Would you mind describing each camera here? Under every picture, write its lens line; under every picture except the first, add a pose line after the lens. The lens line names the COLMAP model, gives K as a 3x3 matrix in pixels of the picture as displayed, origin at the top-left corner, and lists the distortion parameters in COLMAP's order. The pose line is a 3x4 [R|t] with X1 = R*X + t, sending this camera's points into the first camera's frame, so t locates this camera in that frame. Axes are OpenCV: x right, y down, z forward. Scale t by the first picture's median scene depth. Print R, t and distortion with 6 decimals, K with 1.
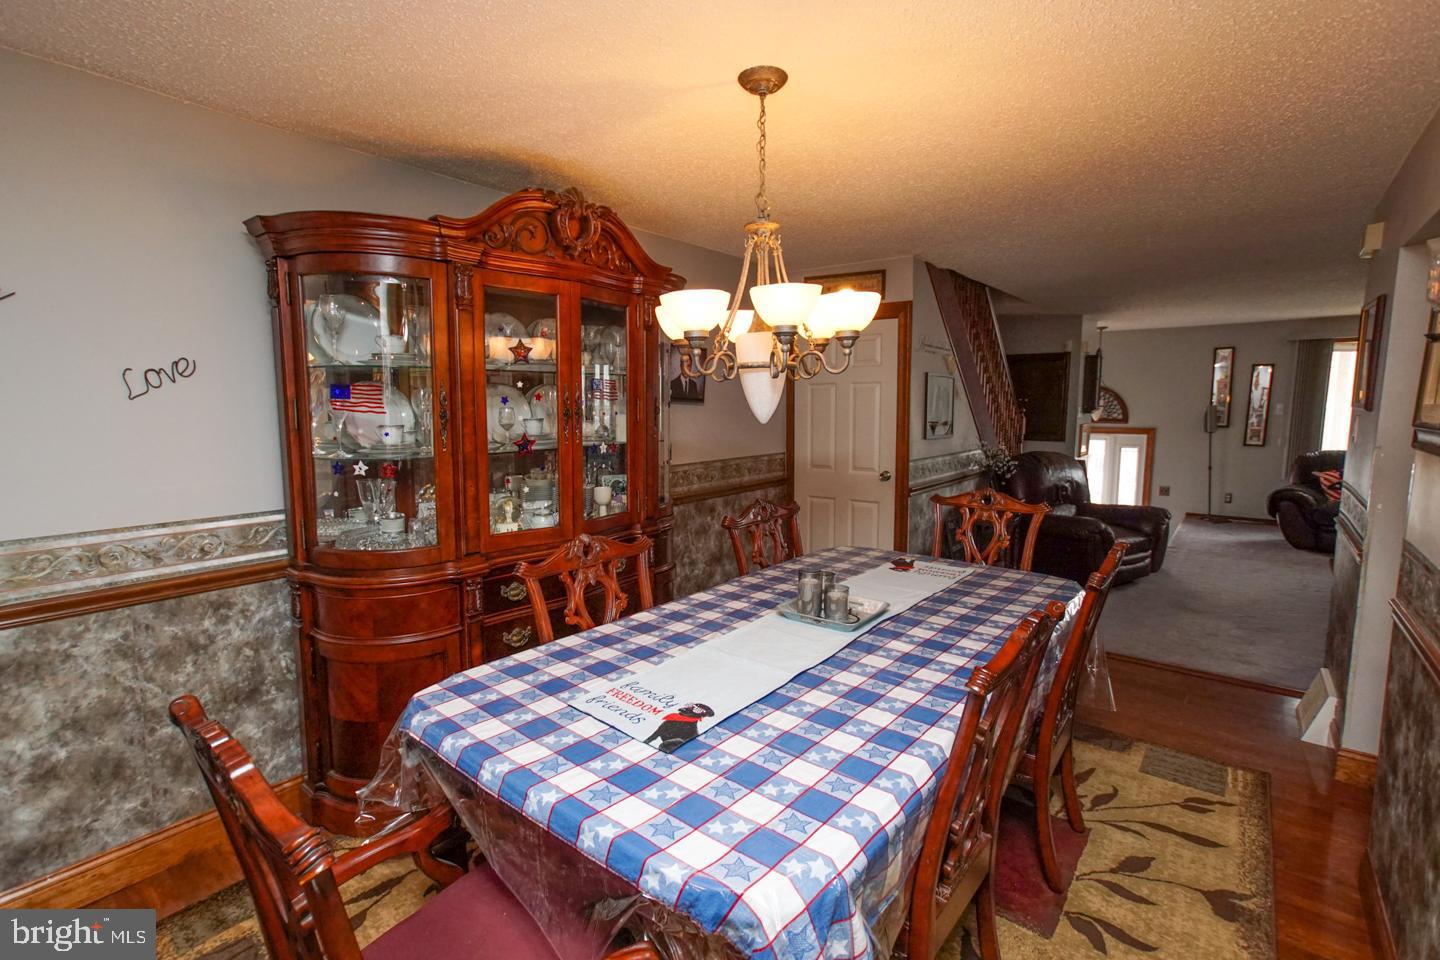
lens RADIAL K [[674.4, 0, 695.7], [0, 674.4, 483.4], [0, 0, 1]] dist [-0.020554, 0.025274]
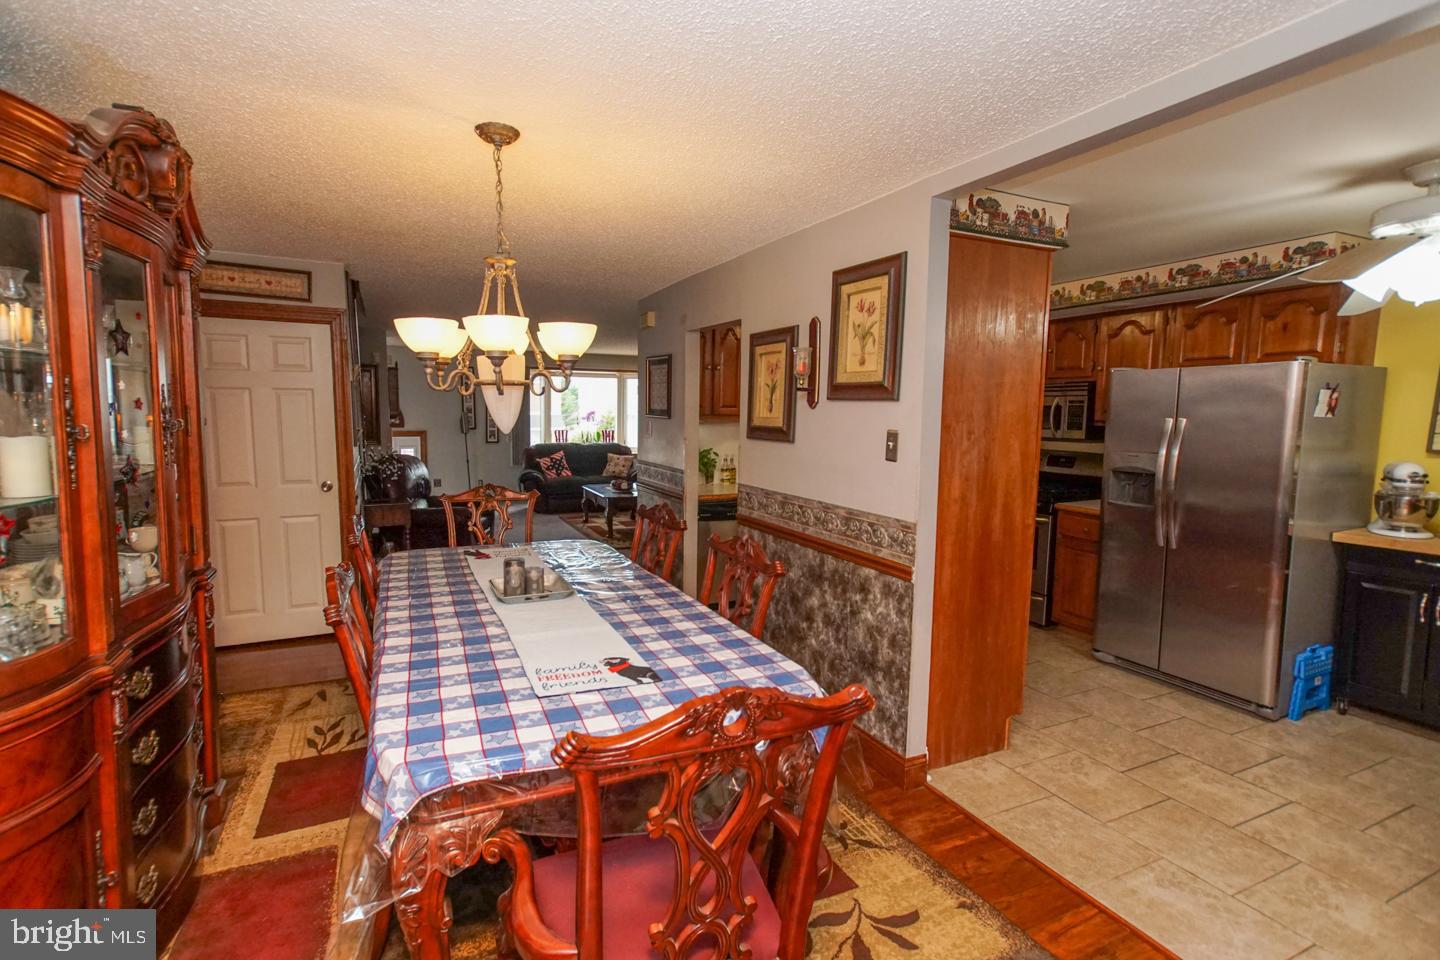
lens RADIAL K [[674.4, 0, 695.7], [0, 674.4, 483.4], [0, 0, 1]] dist [-0.020554, 0.025274]
pose [[0.451541, -0.091141, 0.887583, -0.911345], [0.096723, 0.993907, 0.052853, -0.040753], [-0.886992, 0.061984, 0.457605, 0.239344]]
